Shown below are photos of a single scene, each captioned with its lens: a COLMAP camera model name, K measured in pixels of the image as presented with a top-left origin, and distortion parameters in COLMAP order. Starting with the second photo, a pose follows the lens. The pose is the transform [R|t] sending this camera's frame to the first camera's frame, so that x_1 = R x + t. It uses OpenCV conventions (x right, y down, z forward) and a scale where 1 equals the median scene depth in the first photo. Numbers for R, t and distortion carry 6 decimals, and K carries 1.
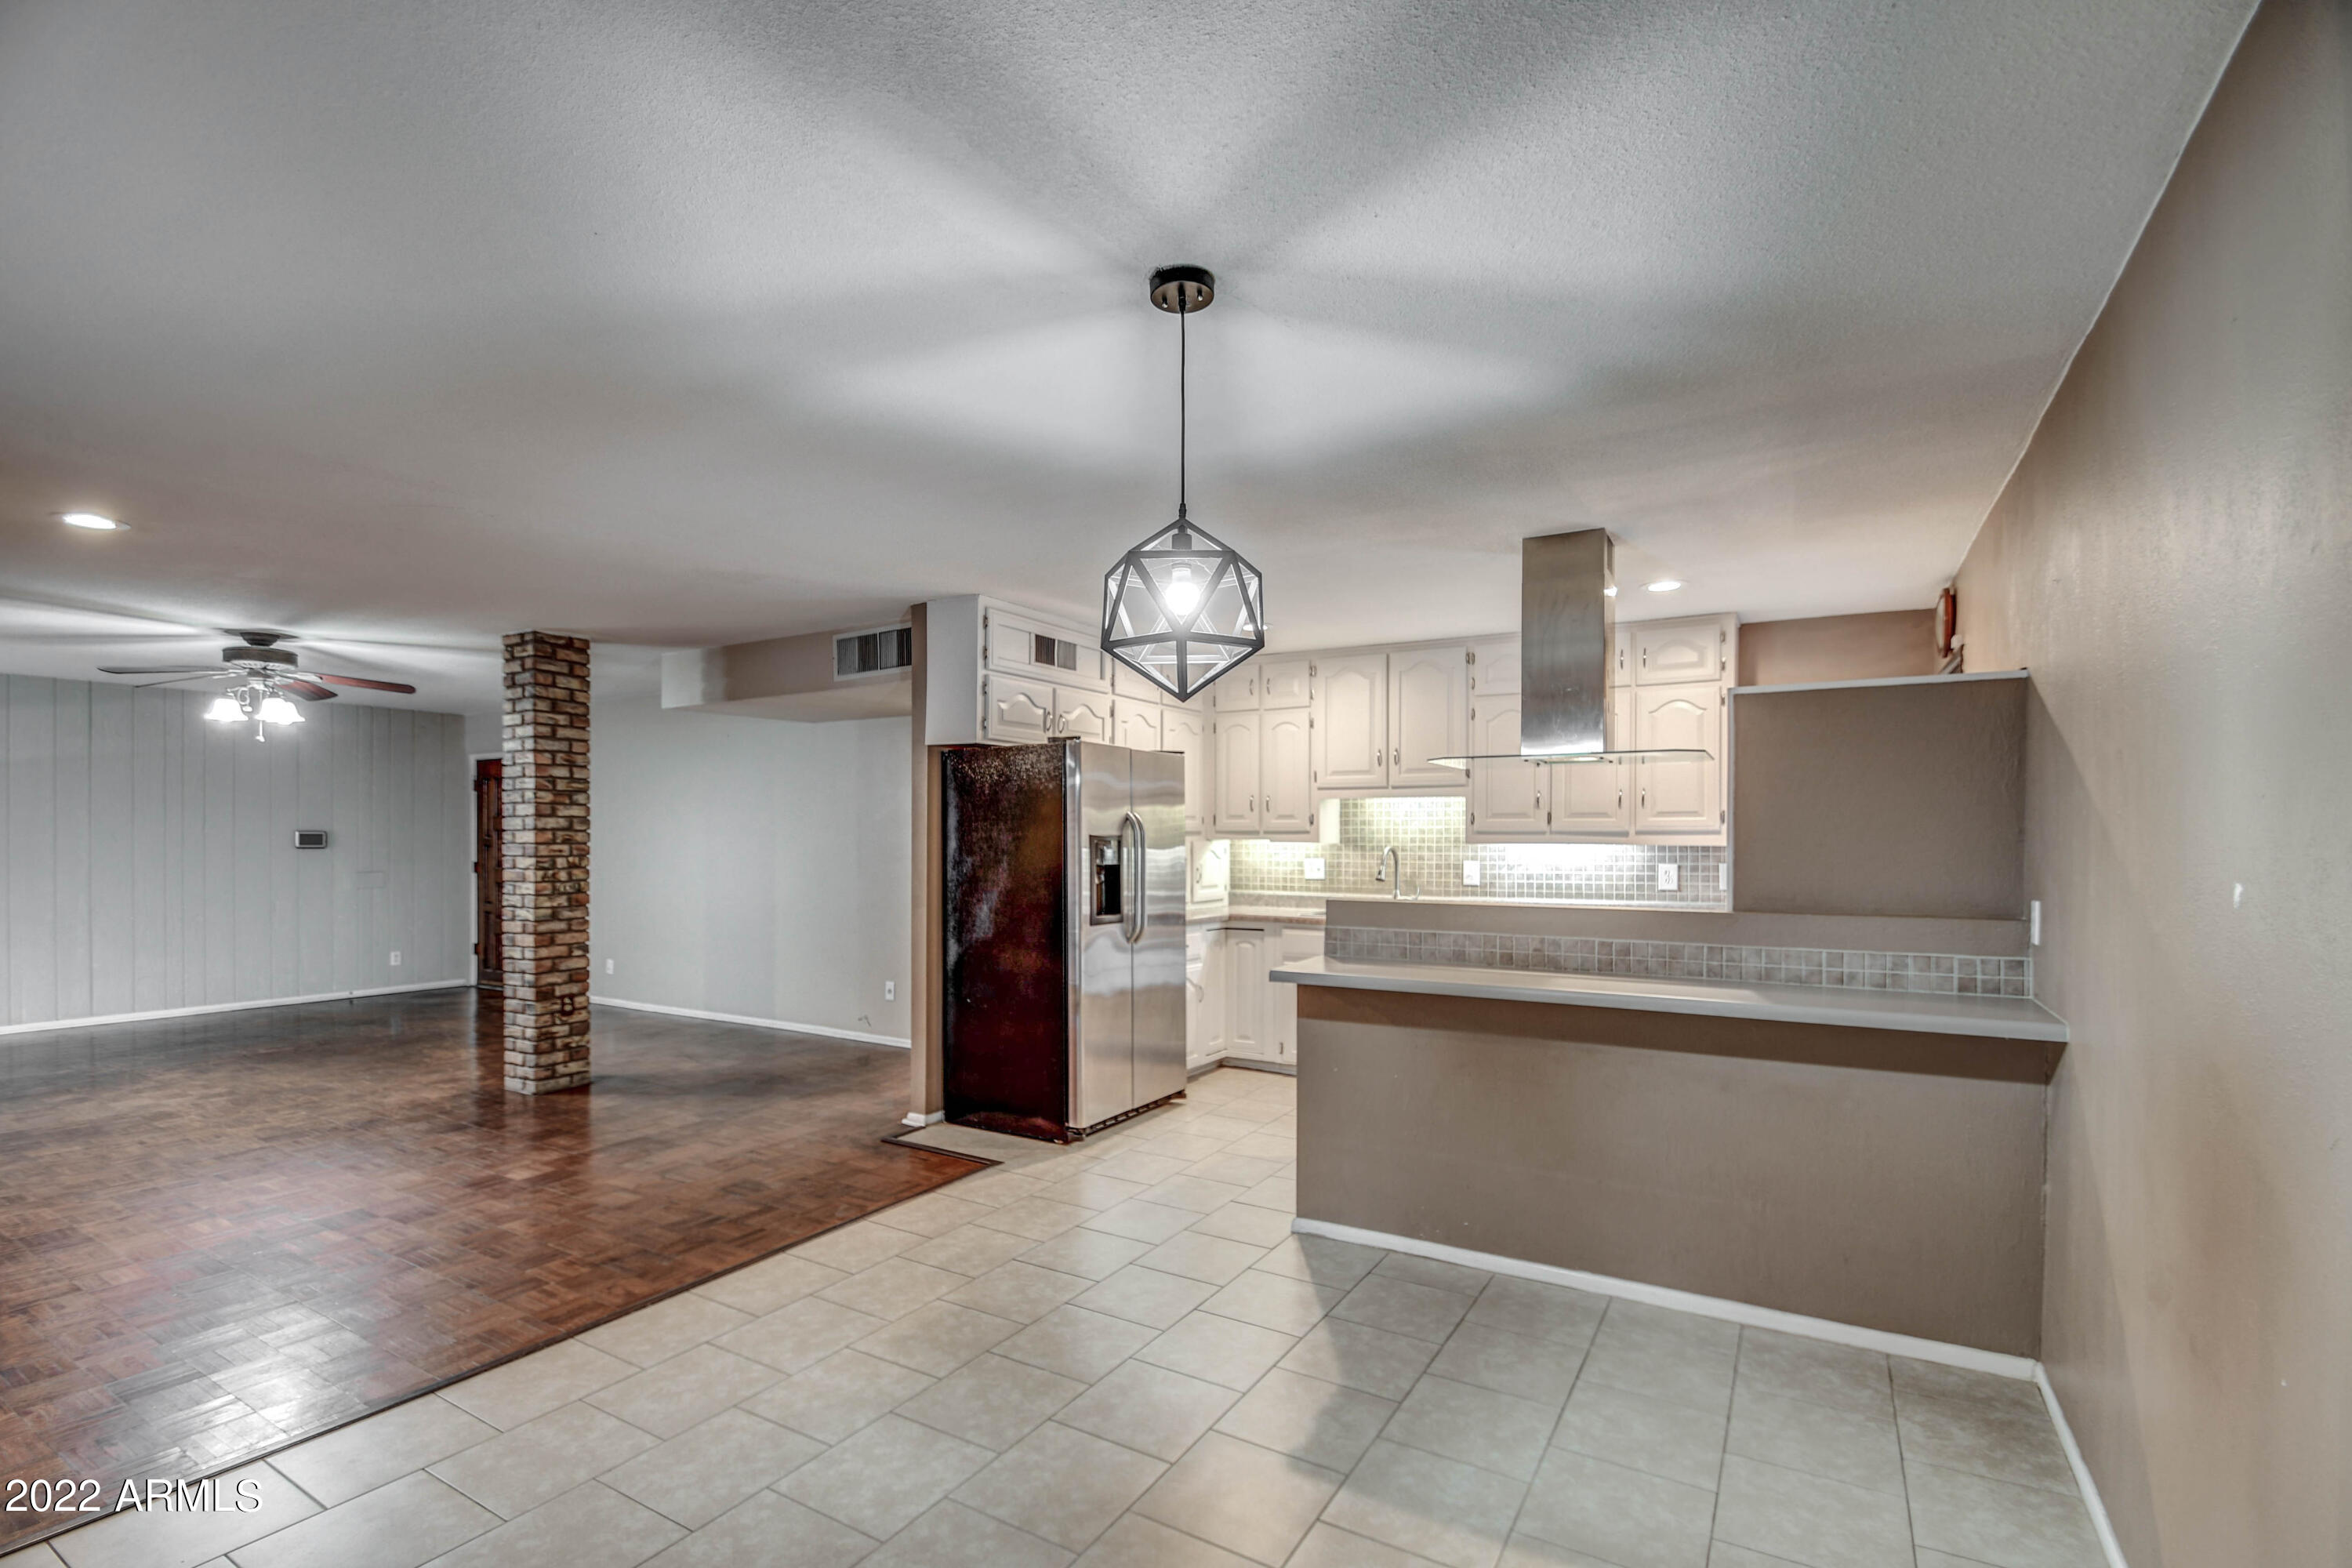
lens RADIAL K [[1064.8, 0, 1155.4], [0, 1064.8, 848.4], [0, 0, 1]] dist [0.003863, -0.012296]
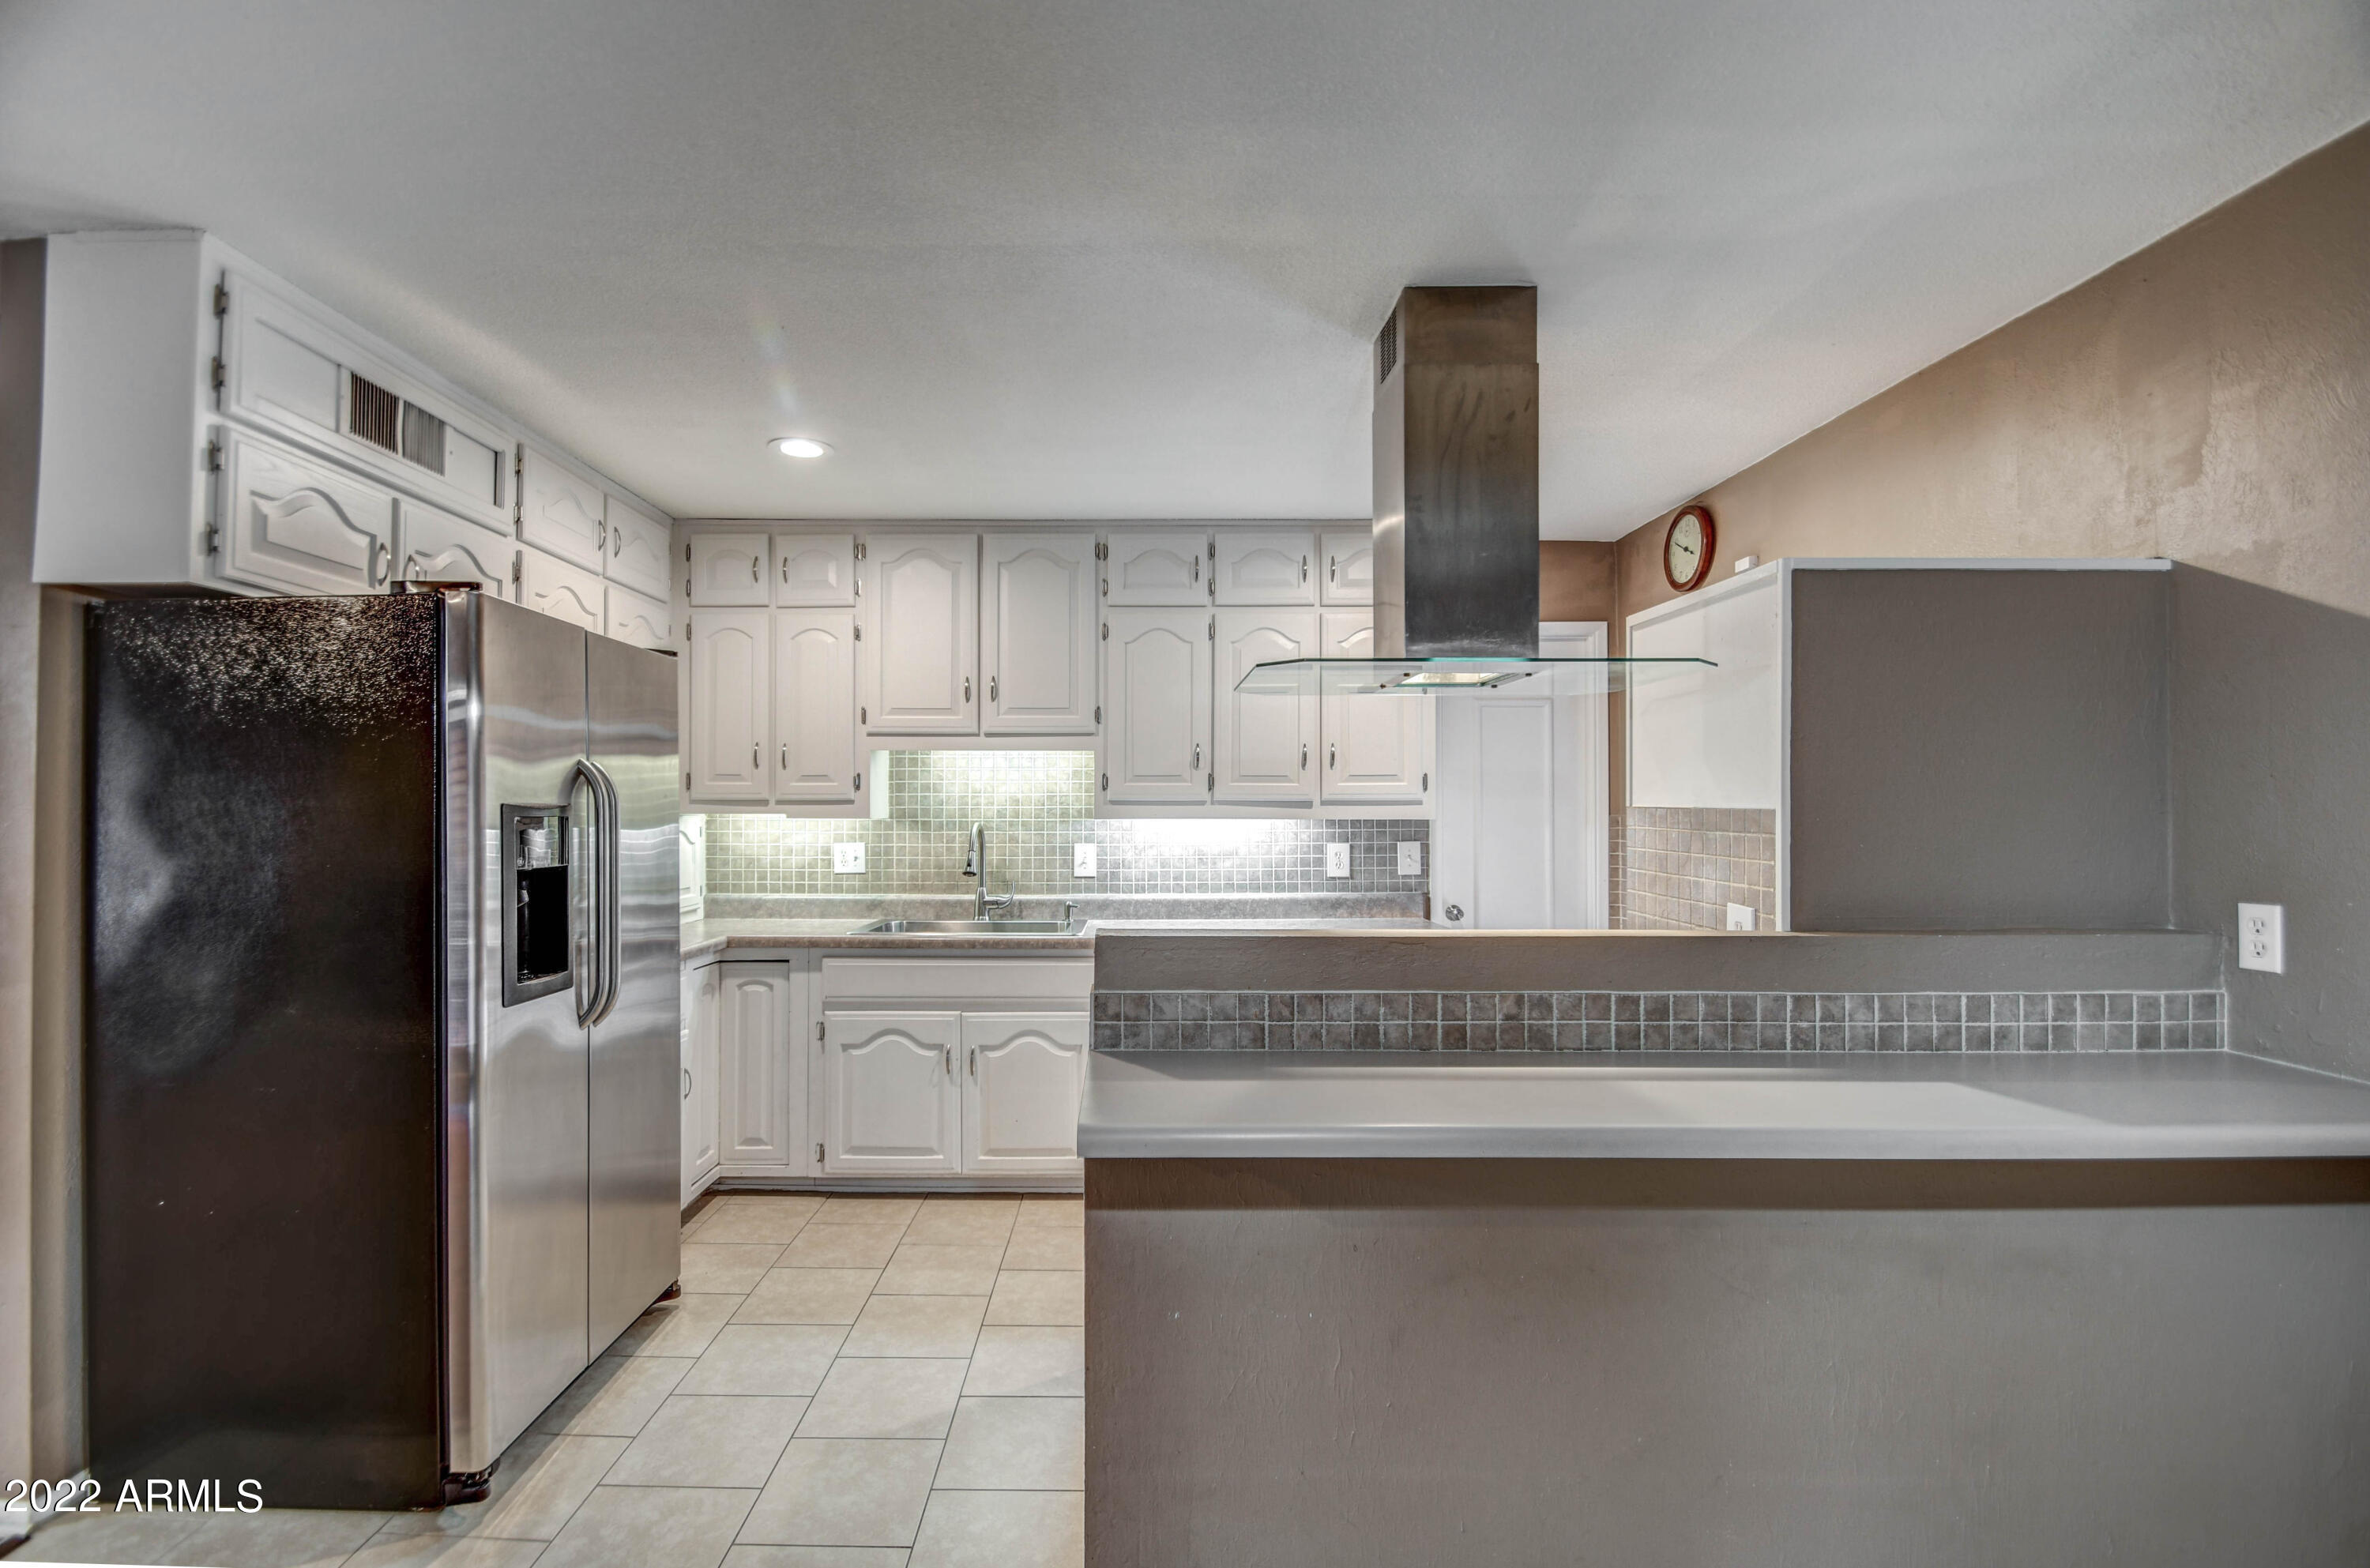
lens RADIAL K [[1072.9, 0, 1111.7], [0, 1072.9, 797.7], [0, 0, 1]] dist [0.003863, -0.012296]
pose [[0.861052, 0.005249, 0.508489, -0.064228], [0.005769, 0.999782, -0.020090, -0.004344], [-0.508483, 0.020232, 0.860834, 0.441553]]
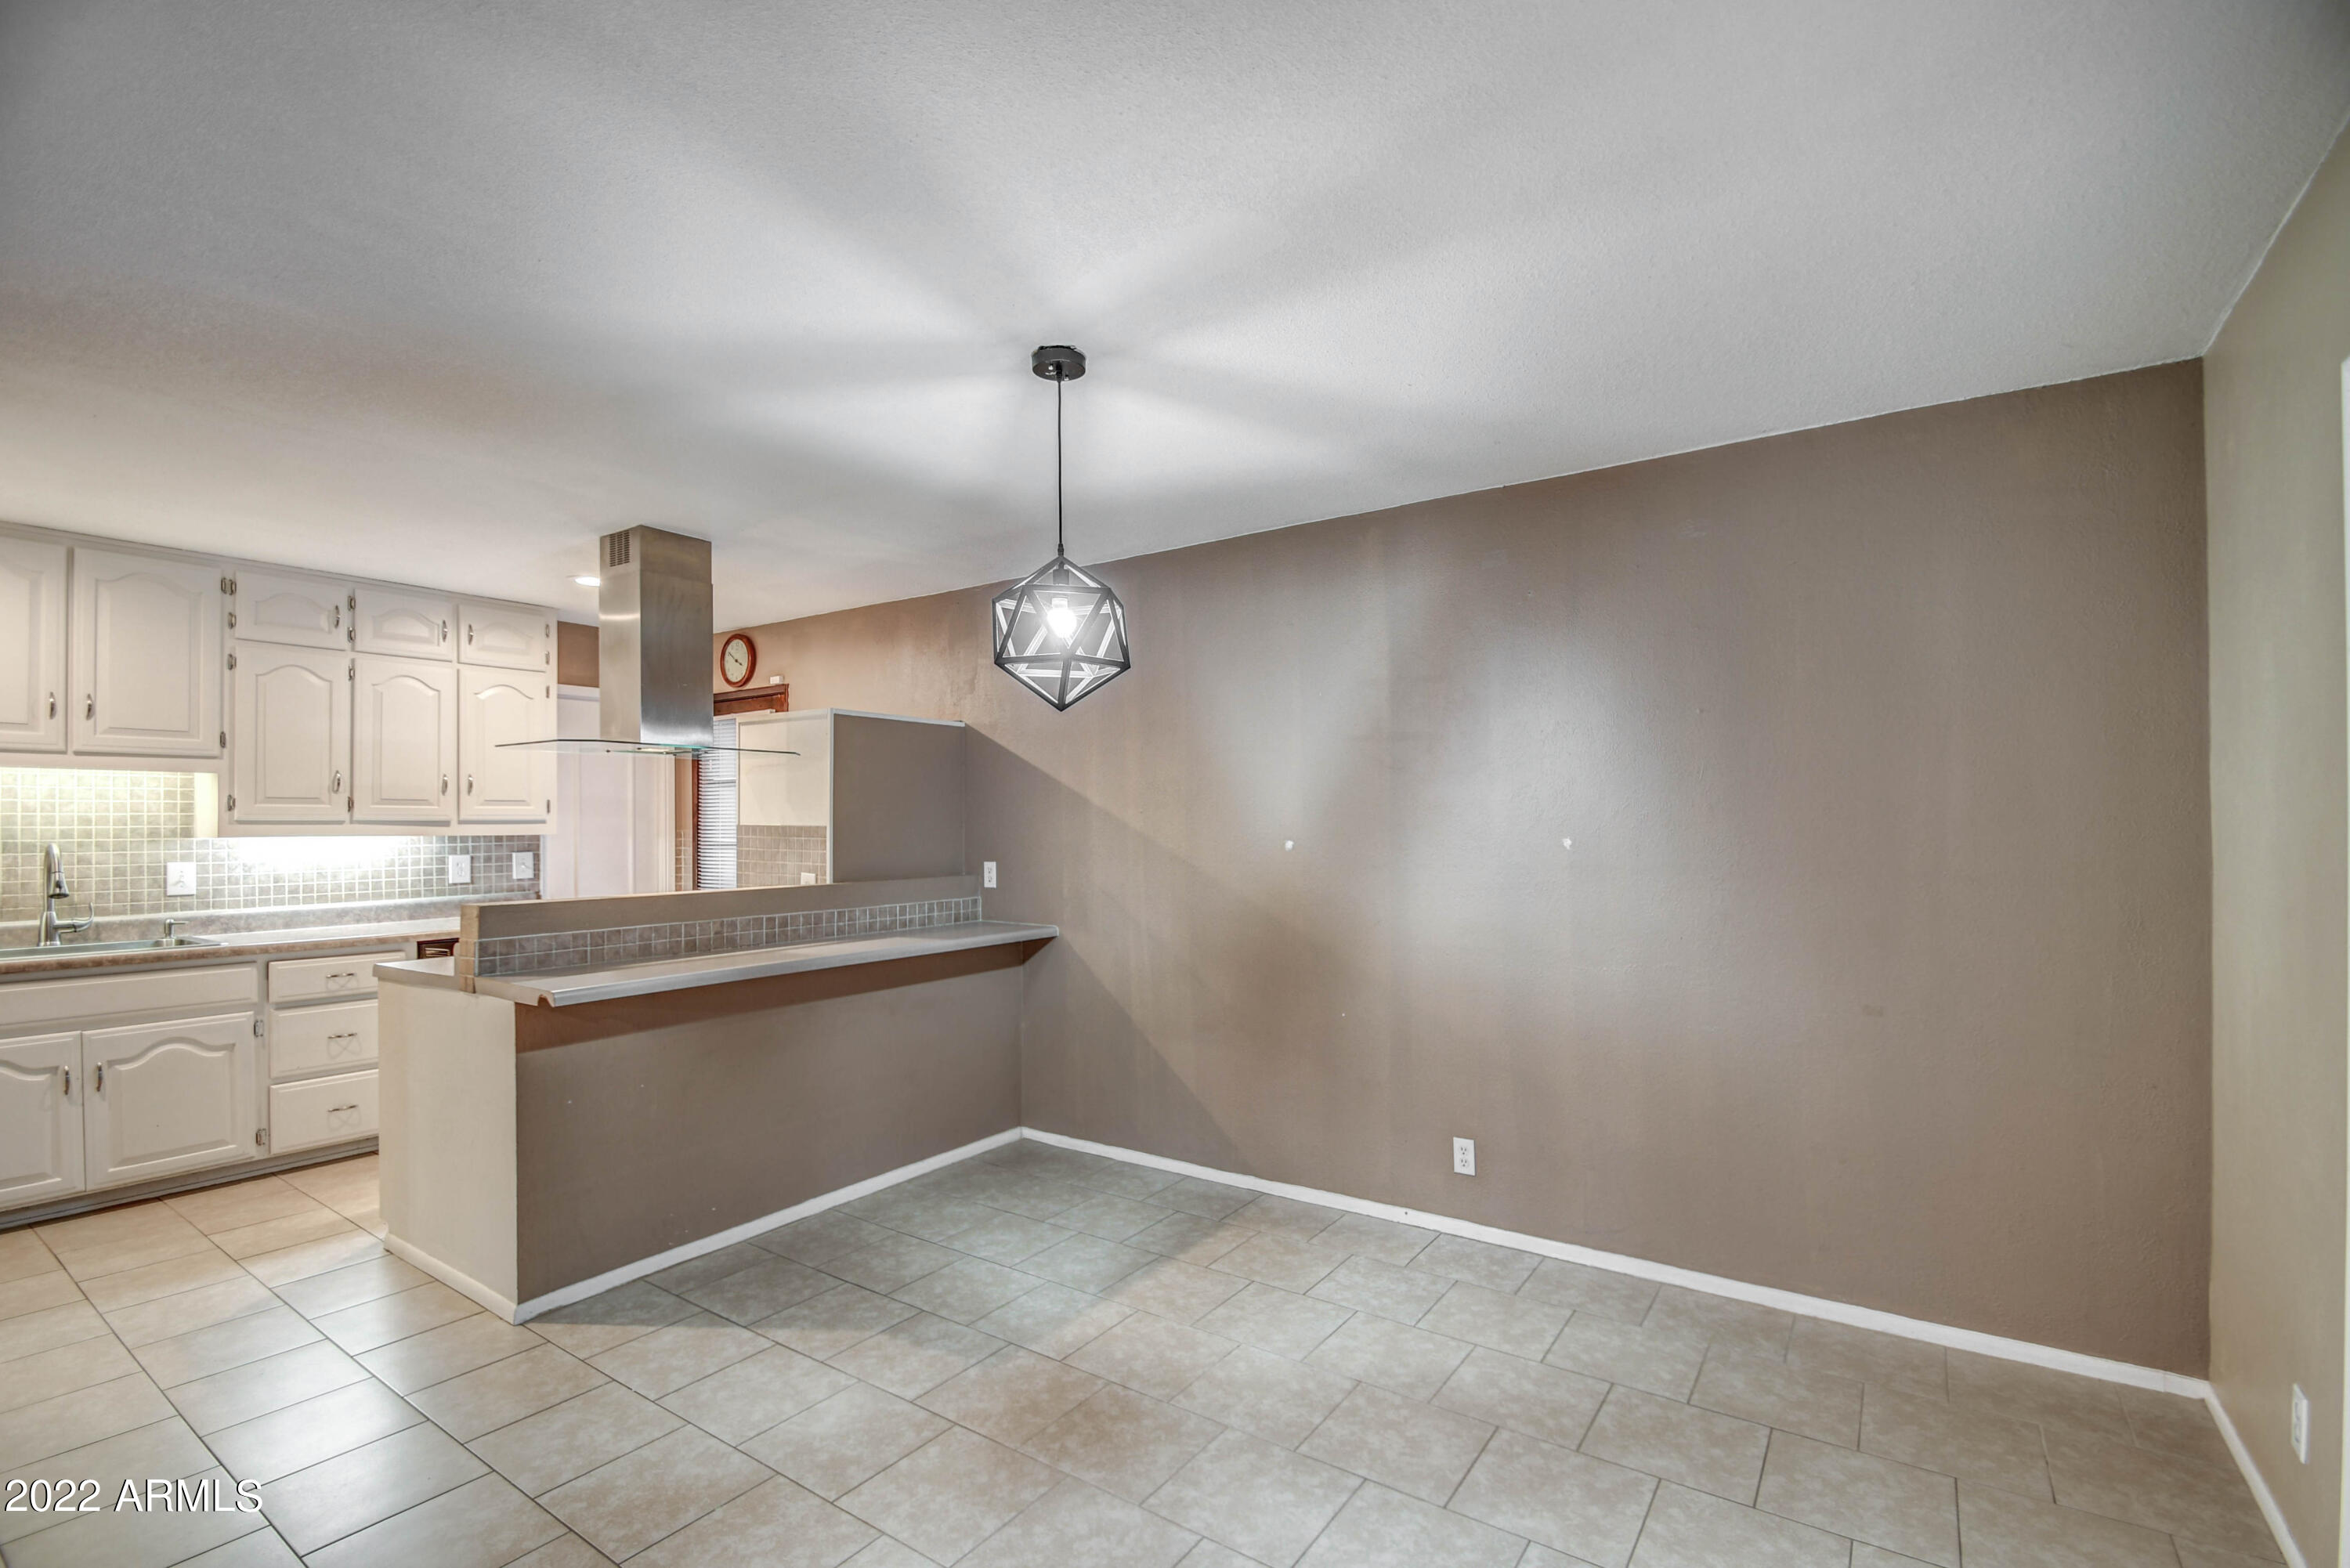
lens RADIAL K [[1063.9, 0, 1208.5], [0, 1063.9, 818.0], [0, 0, 1]] dist [0.003863, -0.012296]
pose [[0.023930, 0.003572, 0.999707, -0.480691], [0.015281, 0.999875, -0.003938, -0.005097], [-0.999597, 0.015371, 0.023873, 0.337776]]
